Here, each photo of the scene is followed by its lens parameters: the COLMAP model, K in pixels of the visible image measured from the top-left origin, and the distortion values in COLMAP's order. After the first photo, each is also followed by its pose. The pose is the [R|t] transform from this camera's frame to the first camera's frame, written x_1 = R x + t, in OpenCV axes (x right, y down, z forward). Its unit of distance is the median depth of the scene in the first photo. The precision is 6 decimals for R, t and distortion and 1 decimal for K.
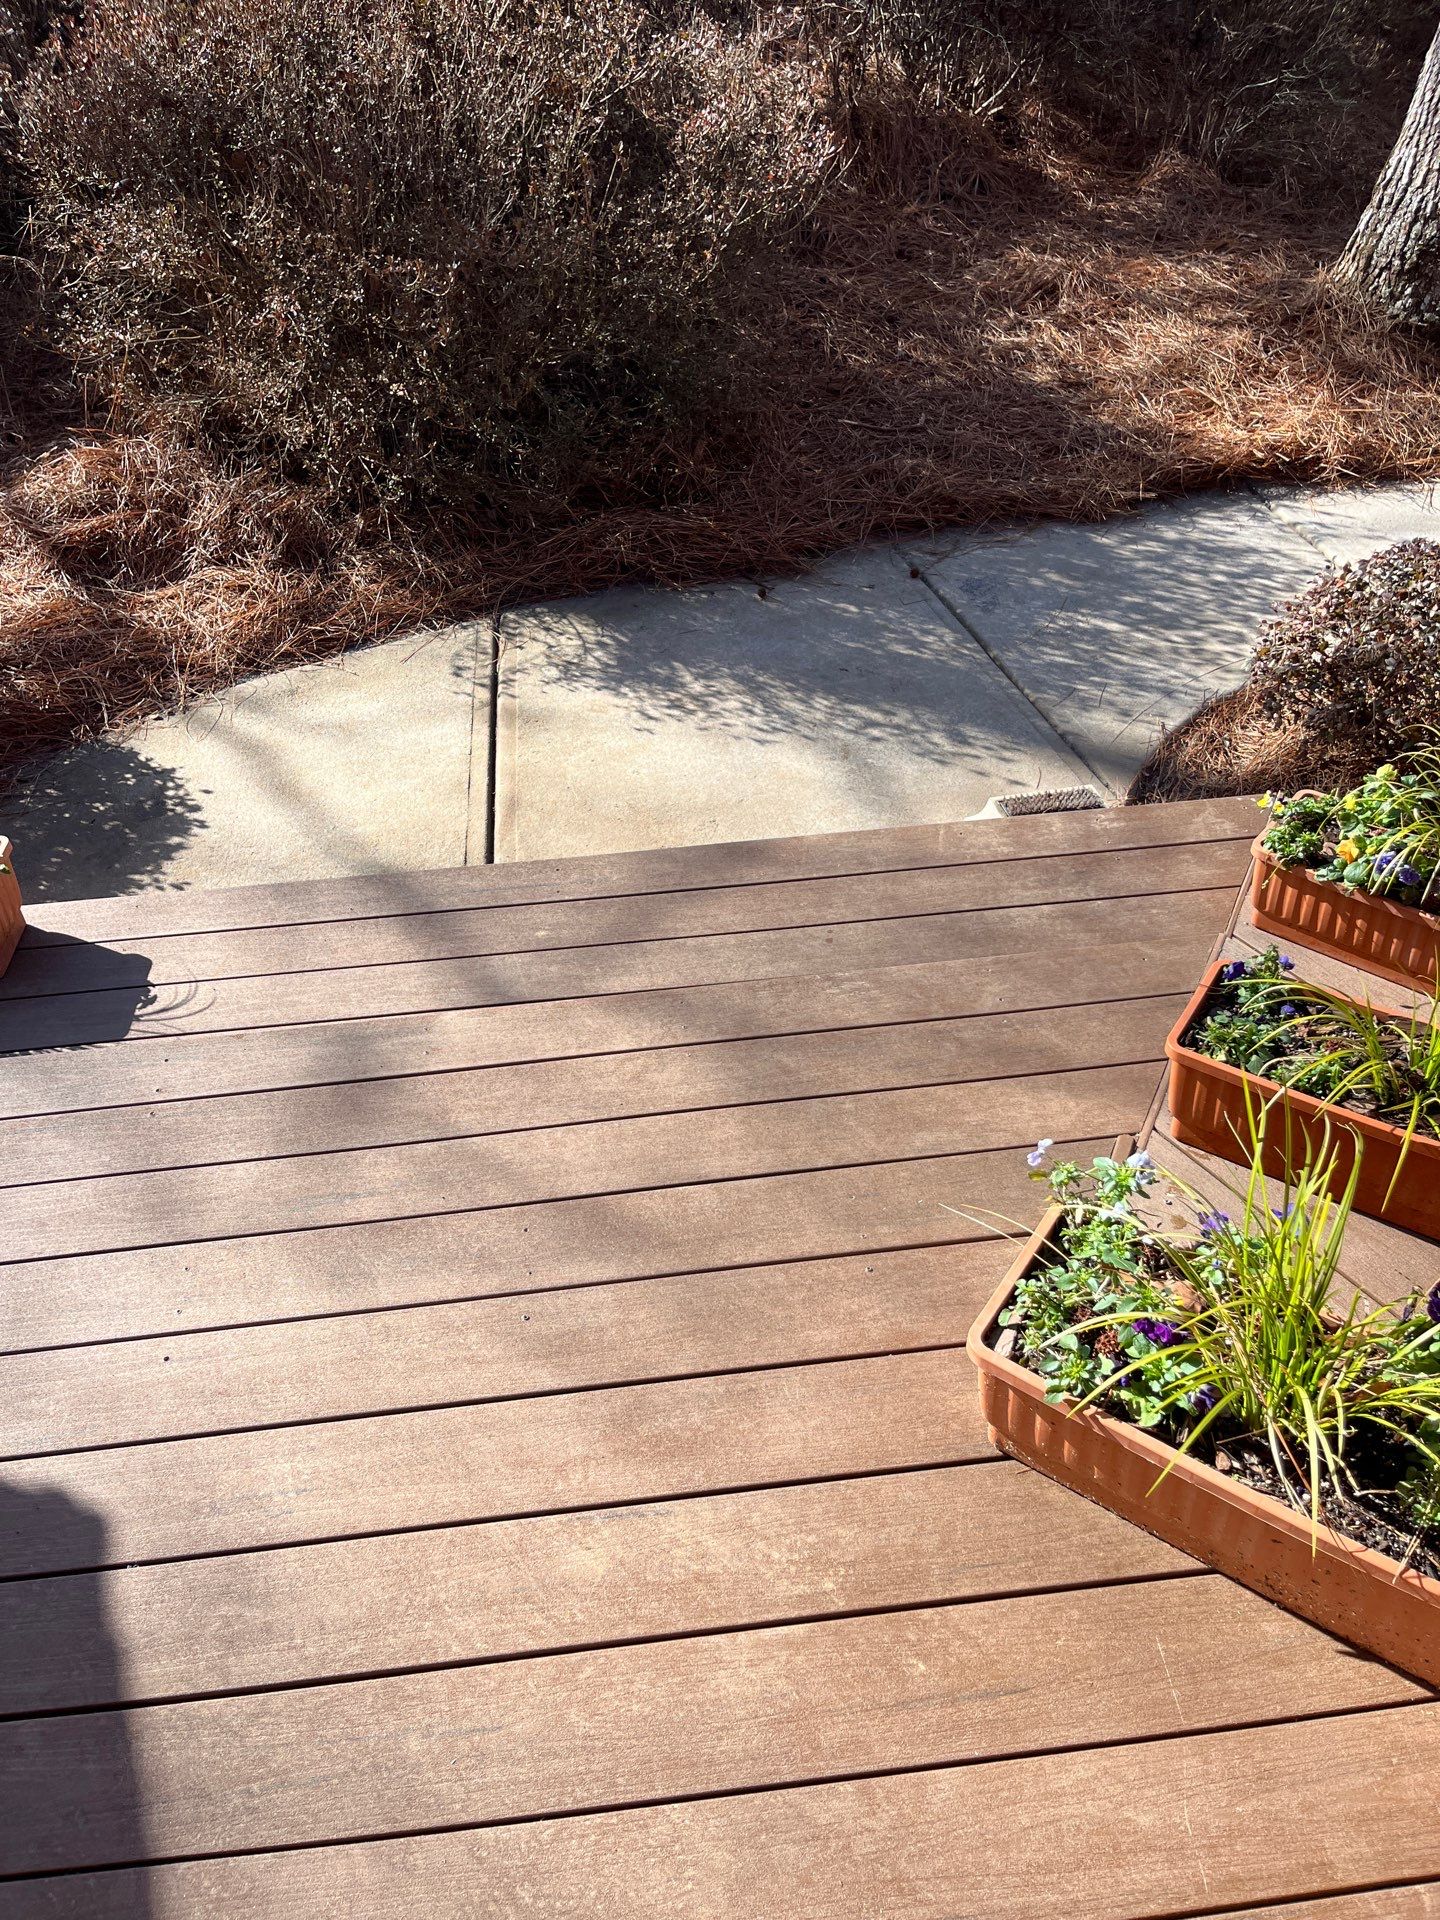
lens RADIAL K [[1465.9, 0, 720.0], [0, 1465.9, 960.0], [0, 0, 1]] dist [0.089059, -0.111448]
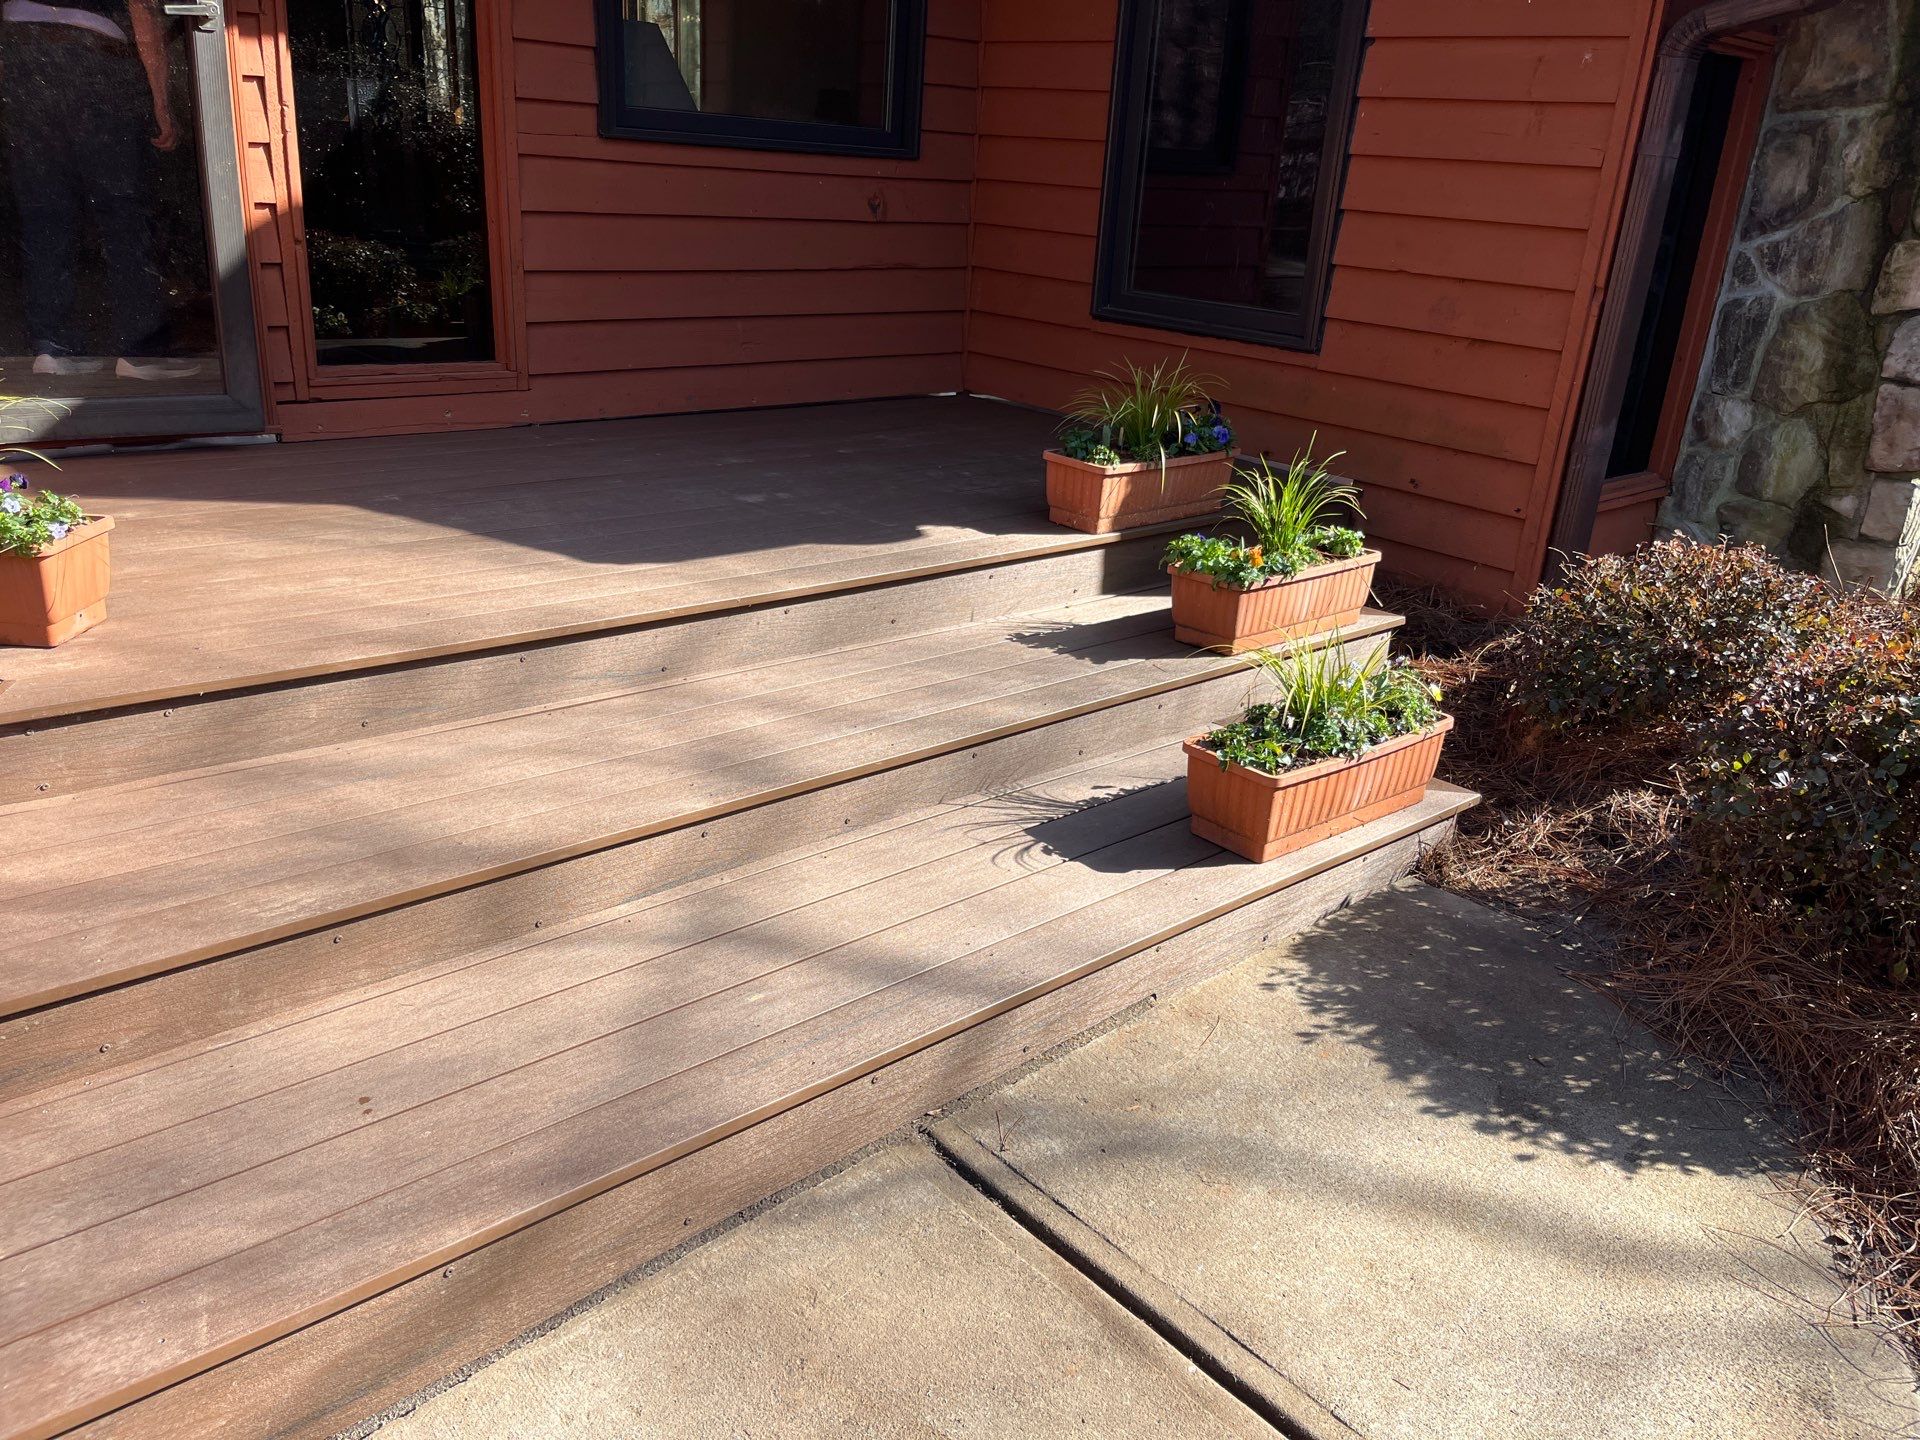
lens RADIAL K [[1465.9, 0, 951.5], [0, 1465.9, 708.0], [0, 0, 1]] dist [0.089059, -0.111448]
pose [[-0.814218, 0.197645, -0.545880, 0.139202], [-0.394910, 0.500666, 0.770311, -0.563735], [0.425552, 0.842775, -0.329599, 0.909053]]
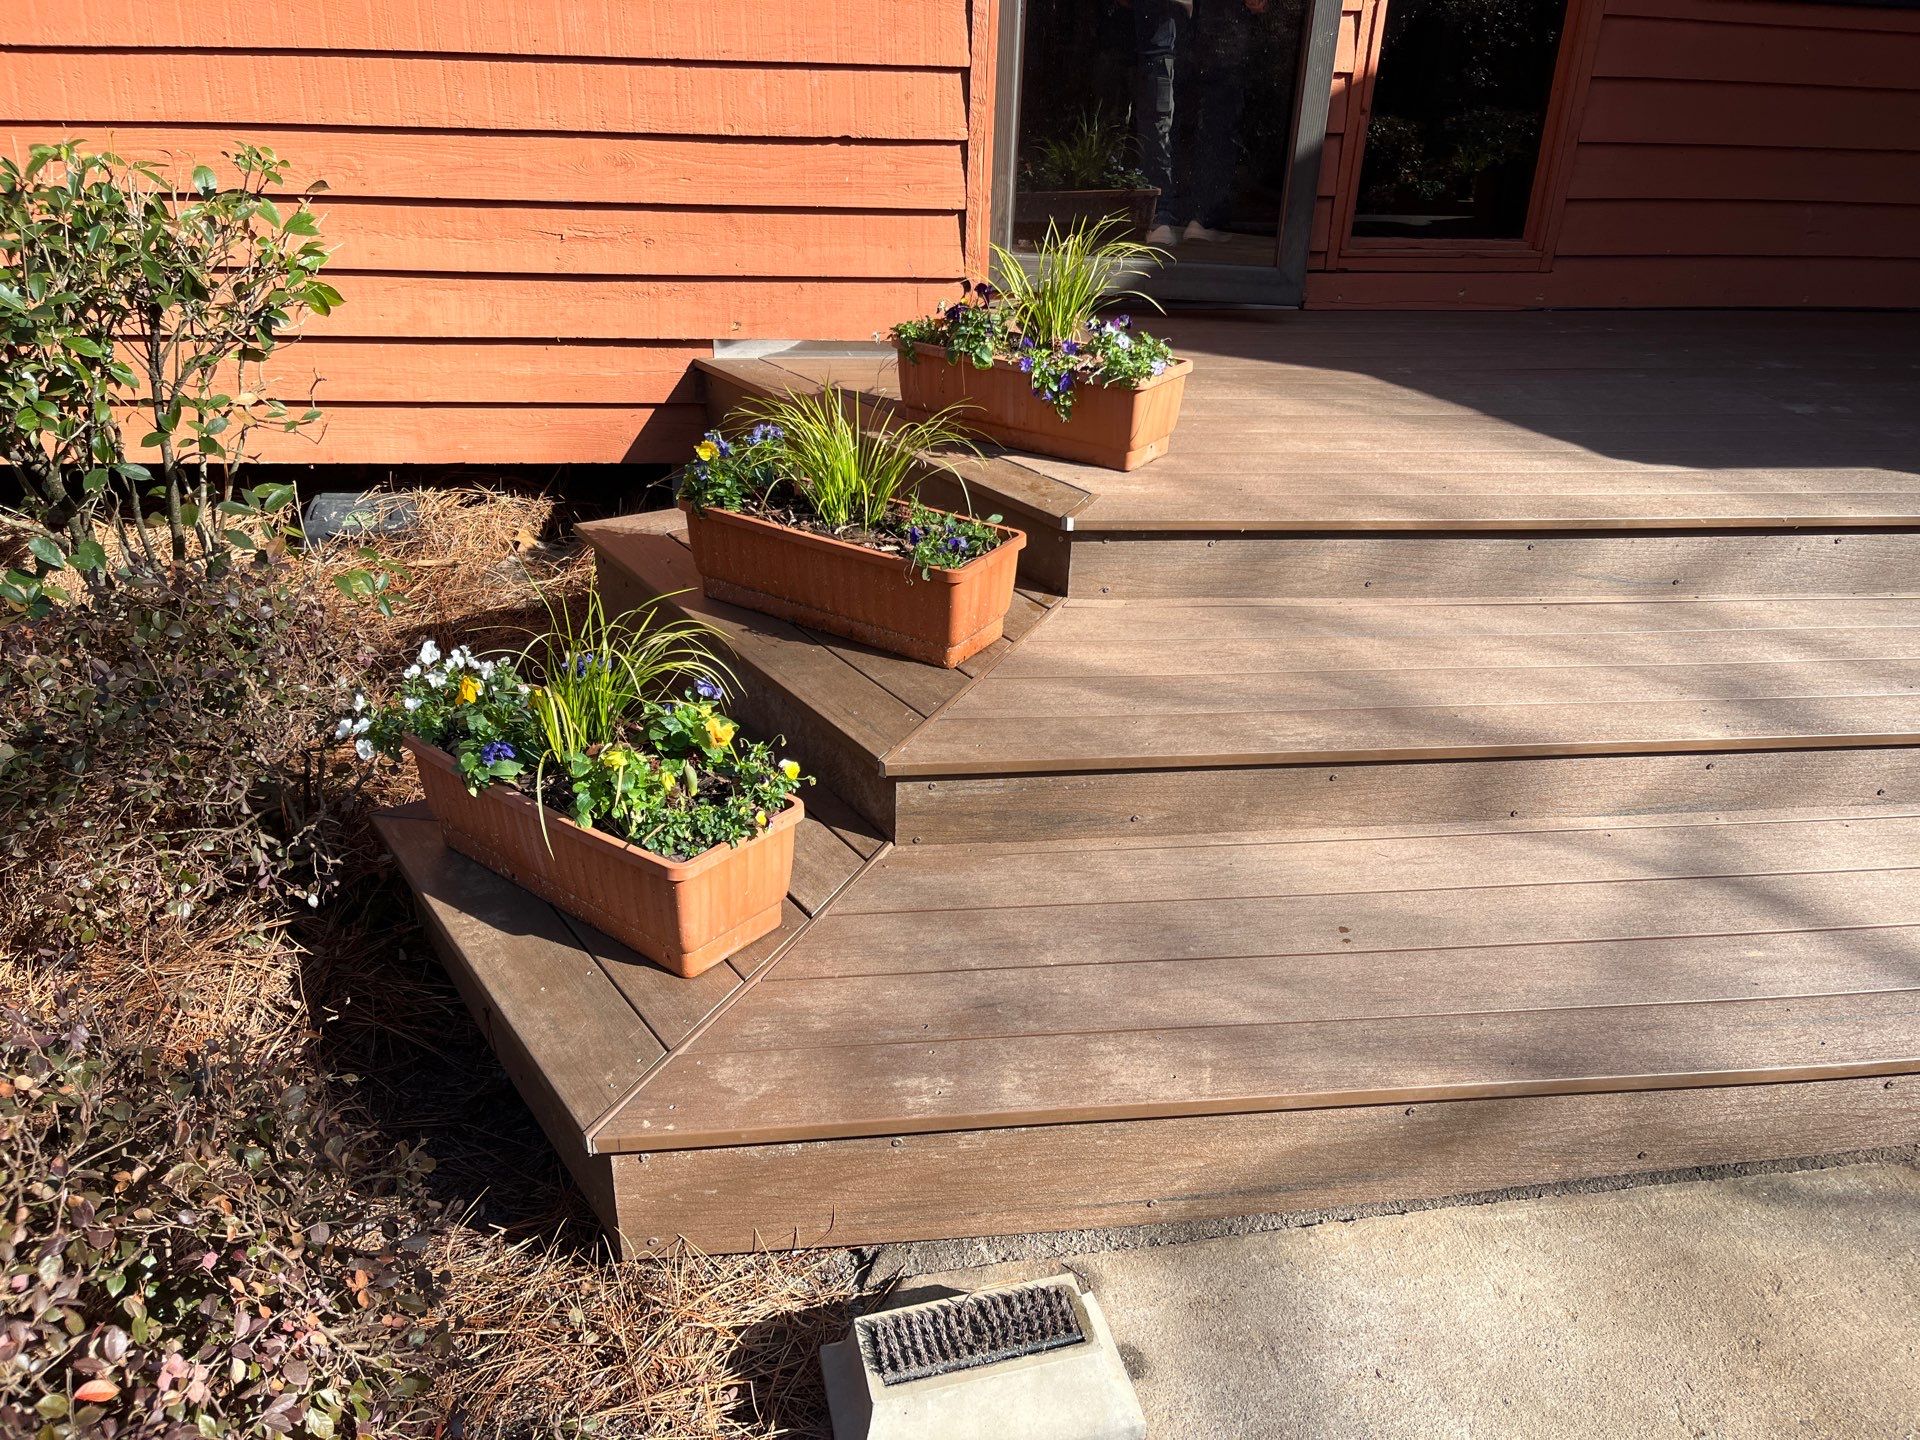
lens RADIAL K [[1465.9, 0, 951.5], [0, 1465.9, 708.0], [0, 0, 1]] dist [0.089059, -0.111448]
pose [[-0.999666, 0.018400, -0.018149, 0.204531], [-0.009346, 0.397322, 0.917631, -0.549478], [0.024095, 0.917495, -0.397018, 0.904962]]
